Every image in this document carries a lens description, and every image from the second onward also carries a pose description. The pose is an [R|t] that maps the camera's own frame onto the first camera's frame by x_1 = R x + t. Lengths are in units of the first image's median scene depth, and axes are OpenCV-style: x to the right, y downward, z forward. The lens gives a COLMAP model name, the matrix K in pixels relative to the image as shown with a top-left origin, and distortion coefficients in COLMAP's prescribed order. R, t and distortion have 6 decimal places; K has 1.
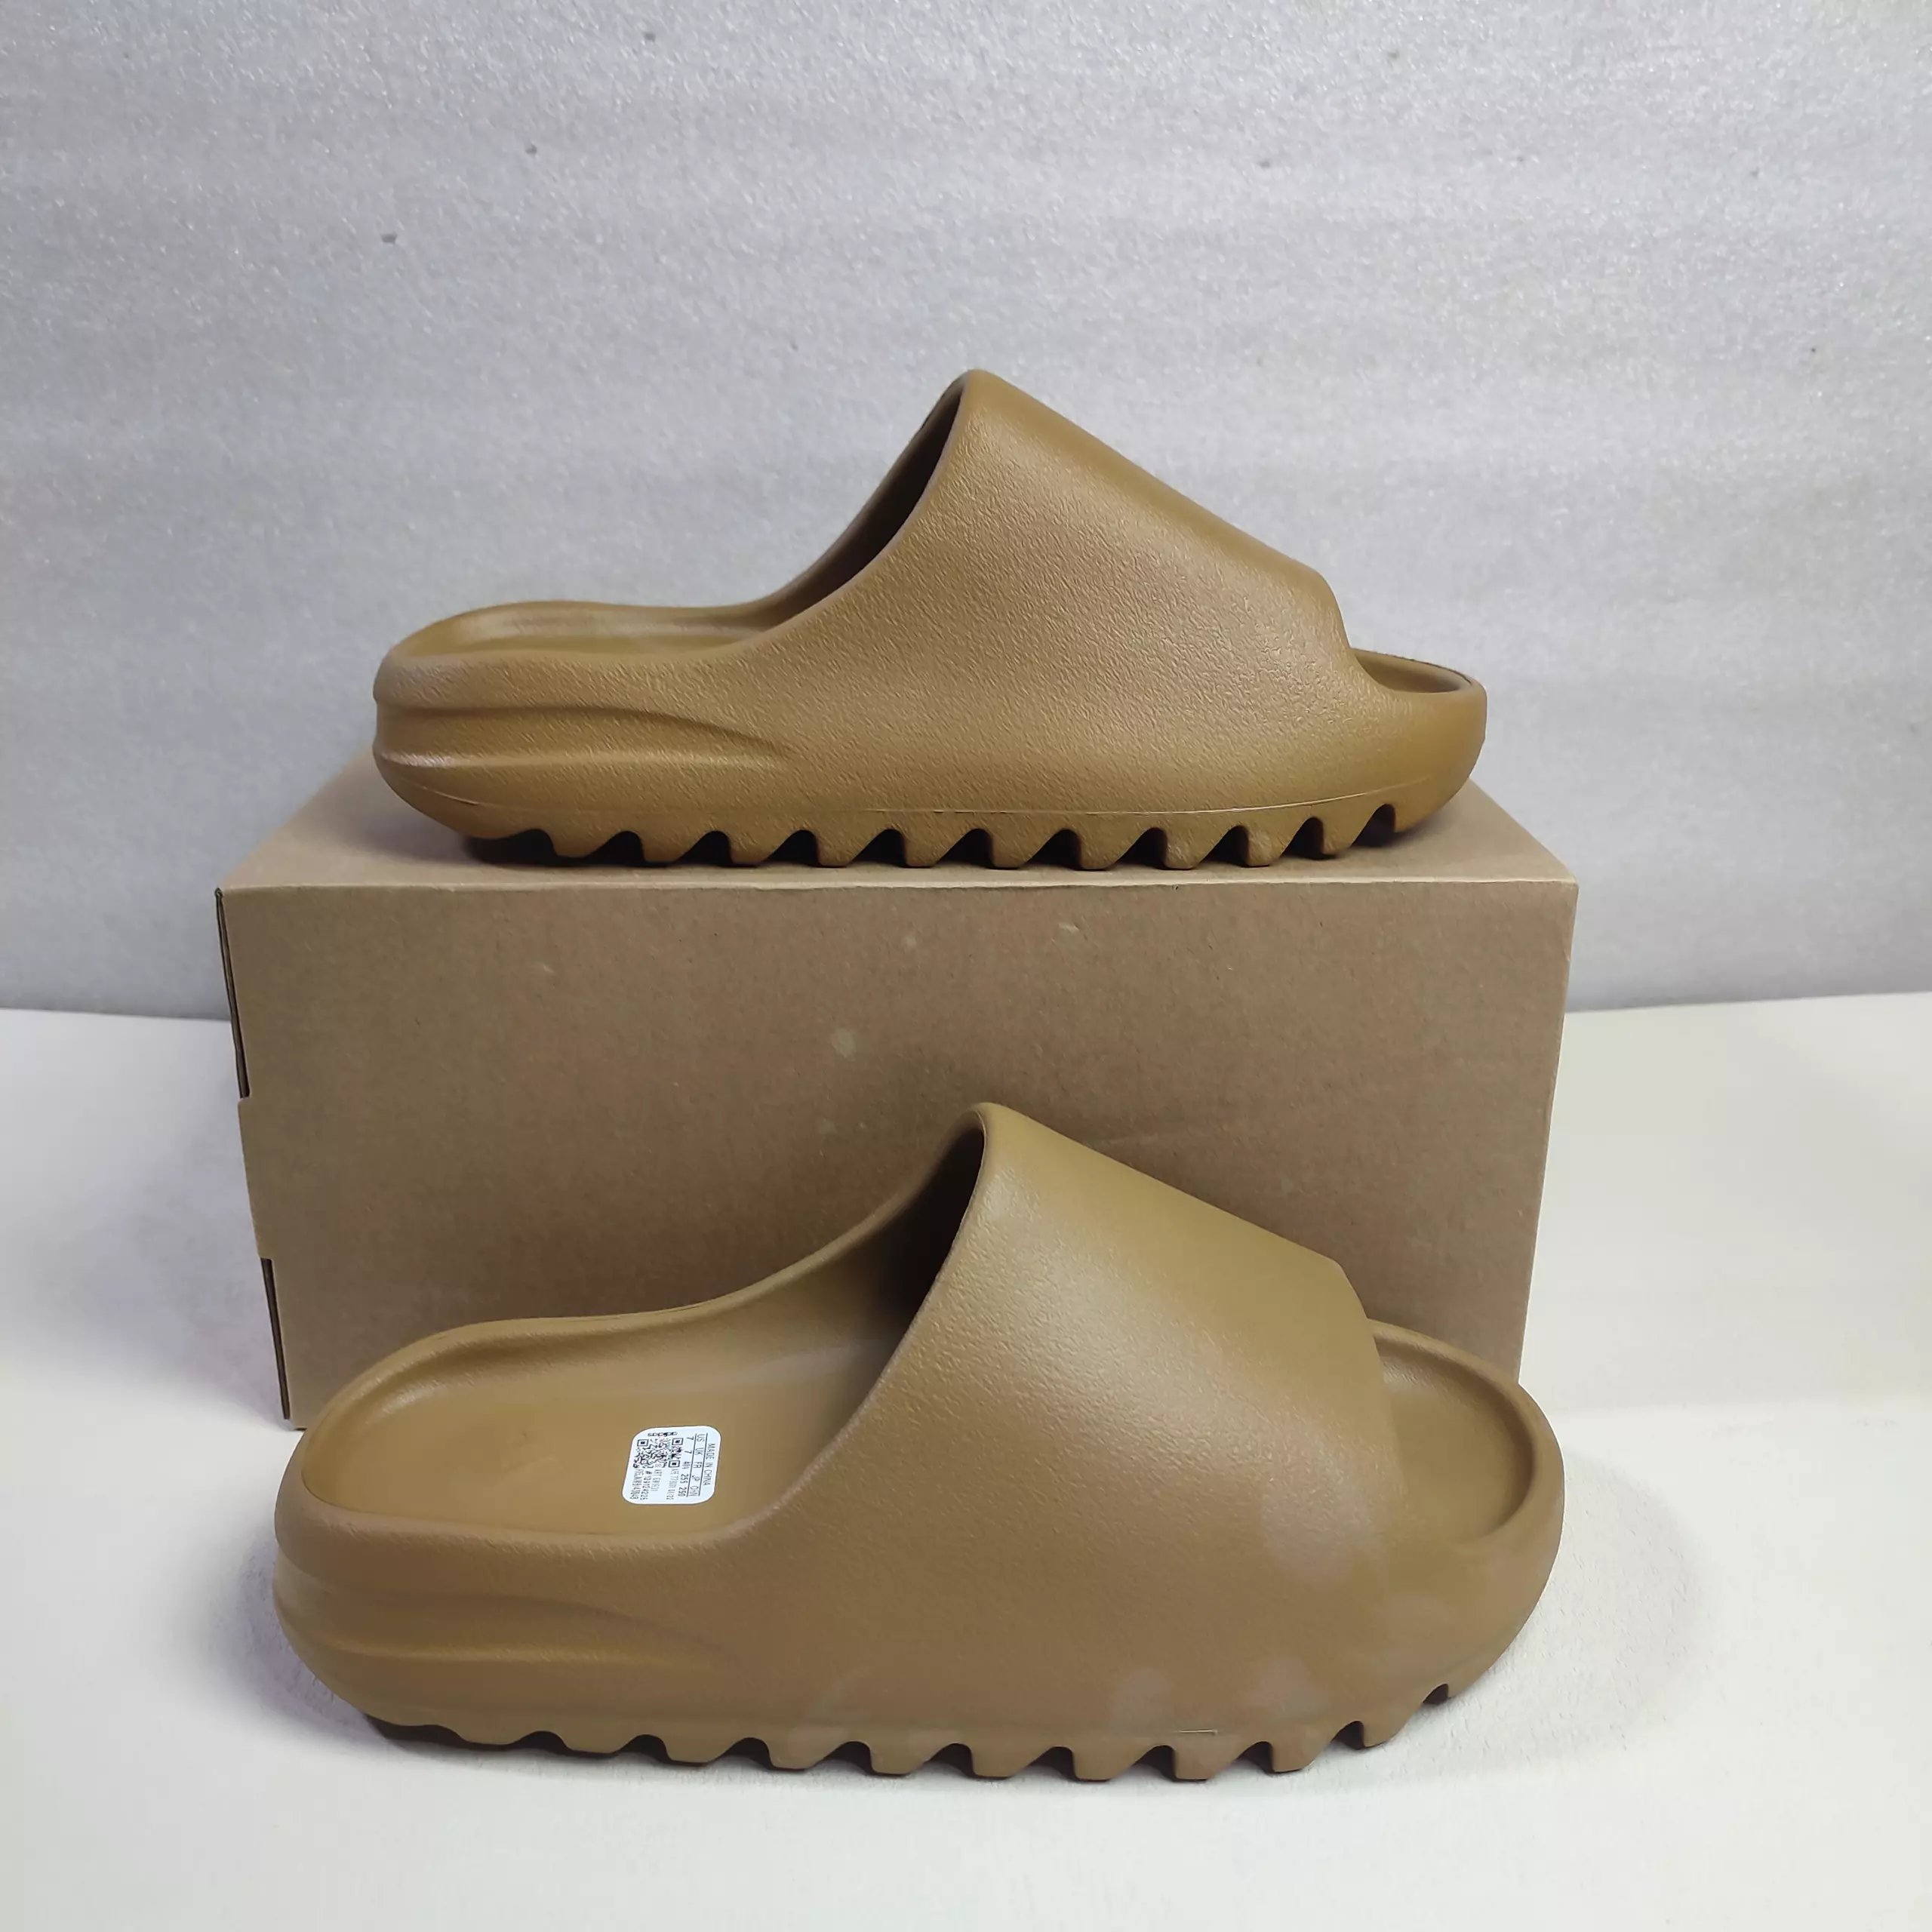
lens RADIAL K [[1853.6, 0, 966.0], [0, 1853.6, 966.0], [0, 0, 1]] dist [0.052611, -0.061199]
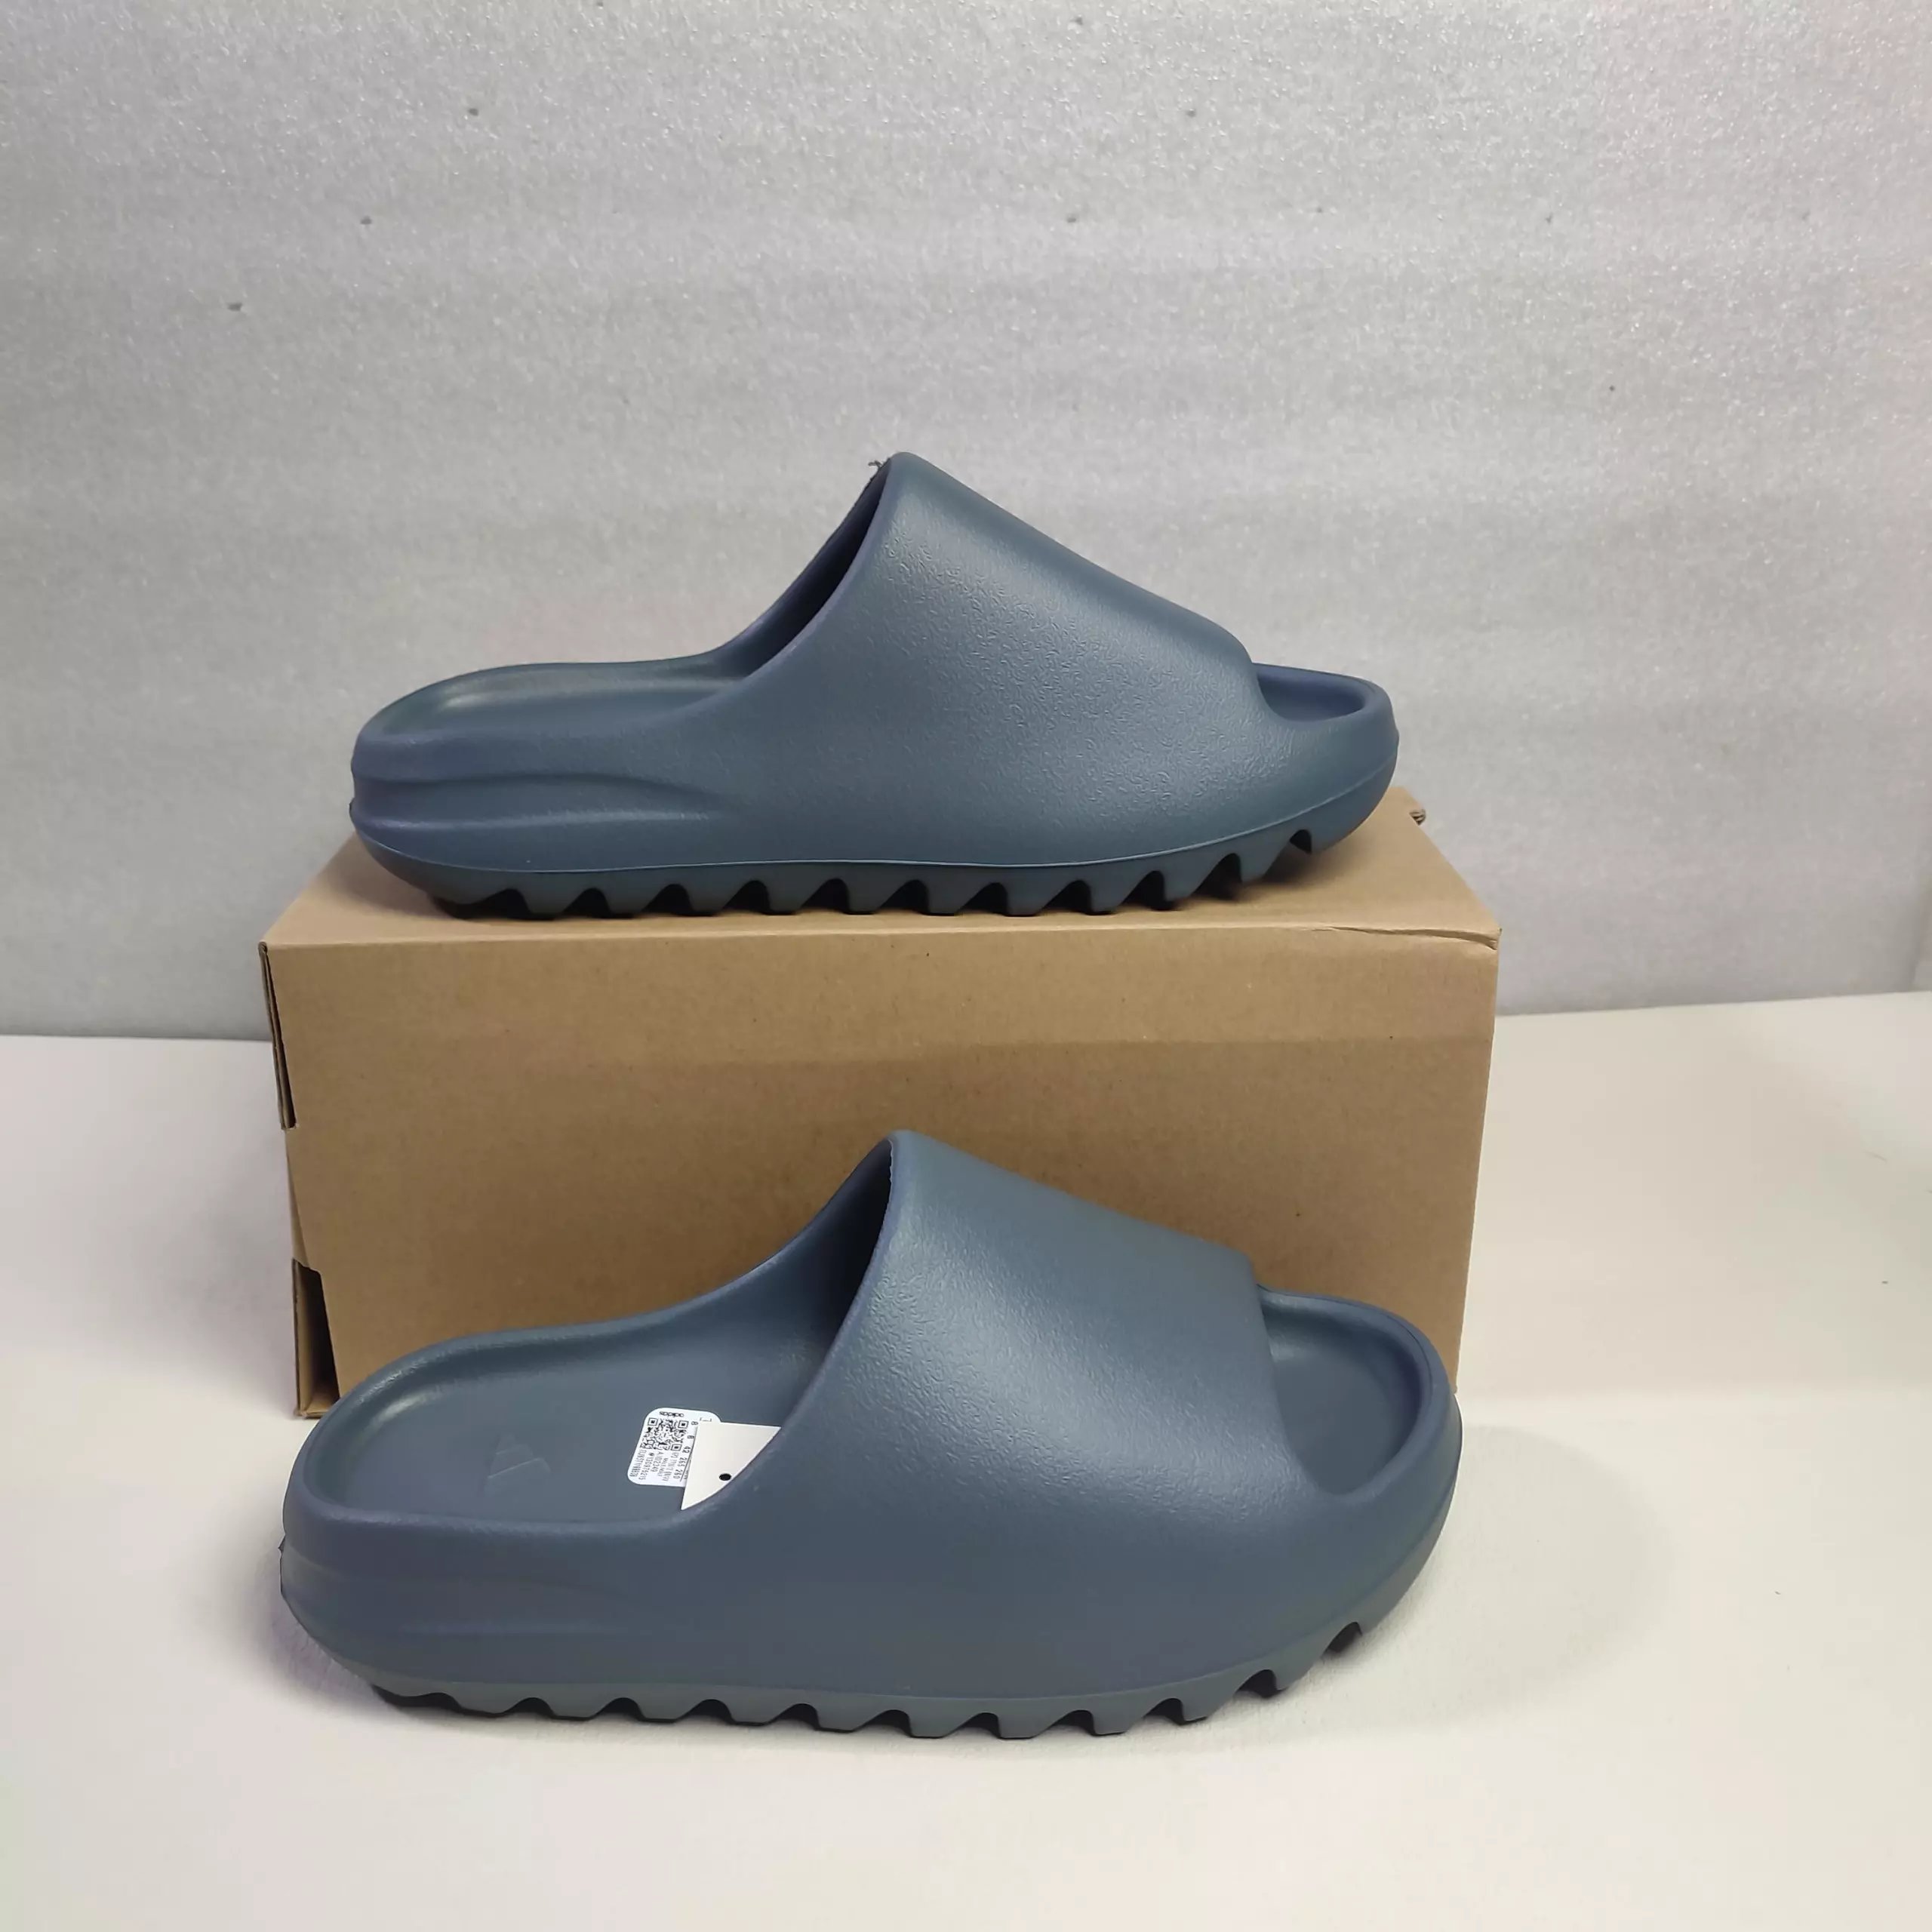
lens RADIAL K [[1853.6, 0, 966.0], [0, 1853.6, 966.0], [0, 0, 1]] dist [0.052611, -0.061199]
pose [[0.999552, -0.005045, -0.029507, 0.130345], [0.006099, 0.999343, 0.035739, -0.051380], [0.029307, -0.035903, 0.998925, -0.054848]]
